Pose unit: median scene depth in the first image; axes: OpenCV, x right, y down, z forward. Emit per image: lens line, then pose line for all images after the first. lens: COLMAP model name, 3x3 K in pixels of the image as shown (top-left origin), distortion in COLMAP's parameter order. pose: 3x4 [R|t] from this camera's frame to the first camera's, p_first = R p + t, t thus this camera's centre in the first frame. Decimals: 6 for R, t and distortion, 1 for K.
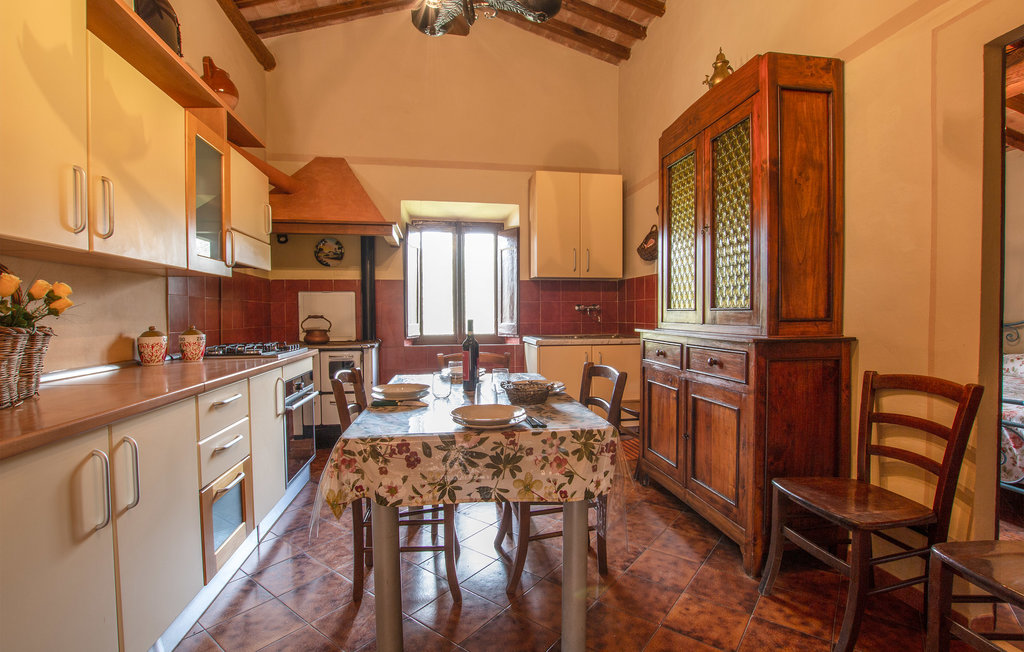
lens RADIAL K [[476.4, 0, 509.9], [0, 476.4, 322.4], [0, 0, 1]] dist [-0.024007, 0.000792]
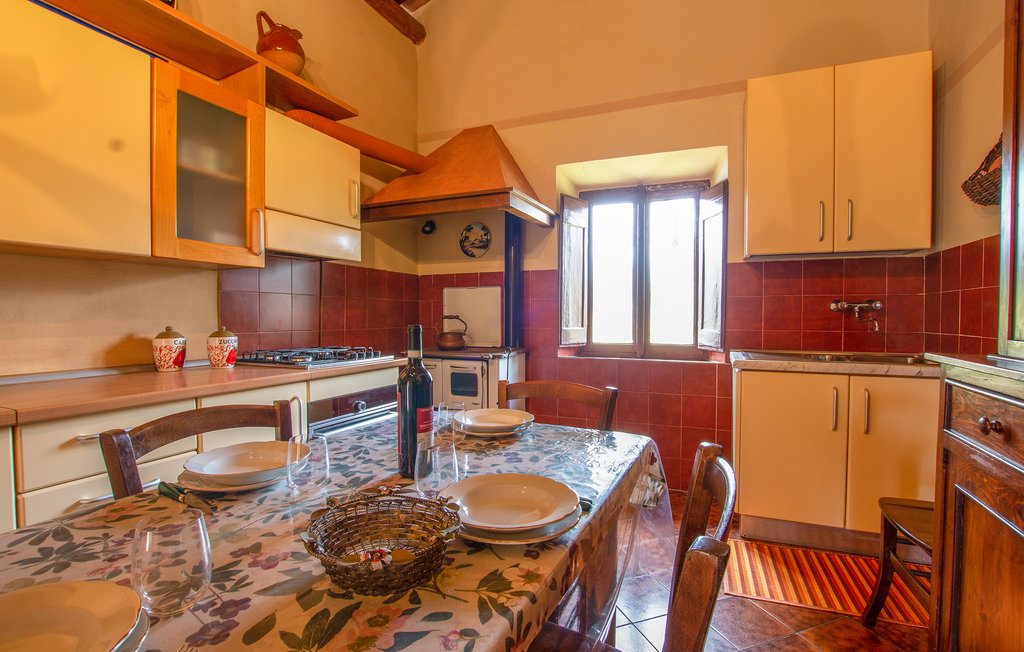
lens RADIAL K [[476.4, 0, 509.9], [0, 476.4, 322.4], [0, 0, 1]] dist [-0.024007, 0.000792]
pose [[0.841273, 0.015605, -0.540385, 0.127122], [-0.016819, 0.999855, 0.002691, -0.006101], [0.540349, 0.006825, 0.841414, 0.326184]]
